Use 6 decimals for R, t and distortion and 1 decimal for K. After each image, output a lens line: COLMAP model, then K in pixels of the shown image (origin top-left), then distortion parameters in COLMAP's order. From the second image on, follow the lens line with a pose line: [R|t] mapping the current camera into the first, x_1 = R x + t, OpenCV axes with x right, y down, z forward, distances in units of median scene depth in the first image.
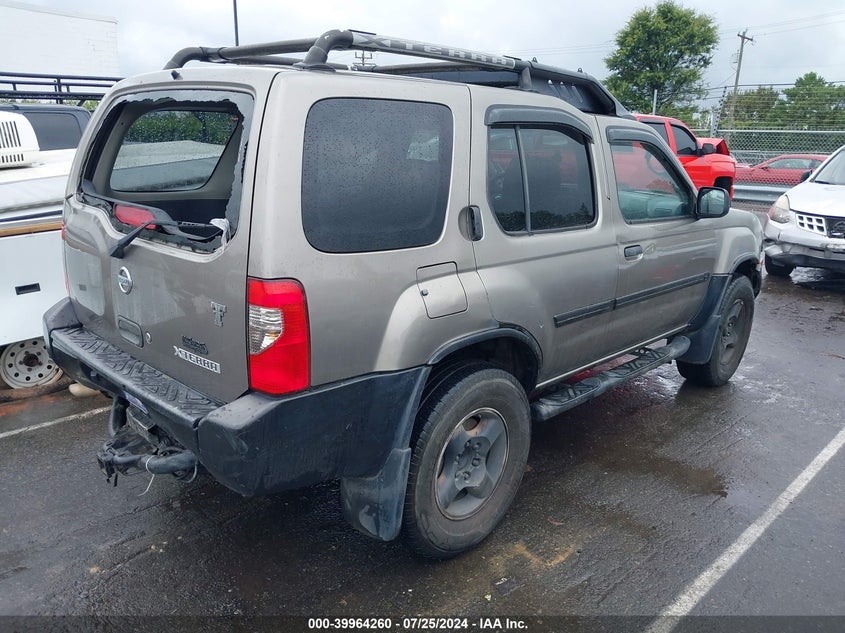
lens RADIAL K [[671.8, 0, 422.5], [0, 671.8, 316.5], [0, 0, 1]] dist [0.003079, -0.000224]
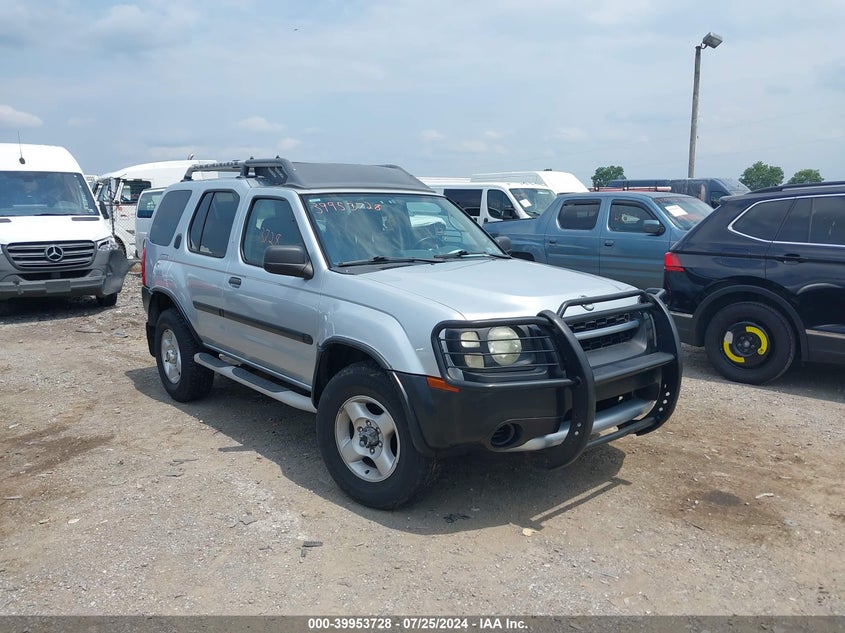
lens RADIAL K [[671.8, 0, 422.5], [0, 671.8, 316.5], [0, 0, 1]] dist [0.003079, -0.000224]
pose [[-0.108379, 0.129289, -0.985666, 2.165107], [-0.276403, 0.948492, 0.154804, -0.460820], [0.954911, 0.289219, -0.067061, 1.950693]]
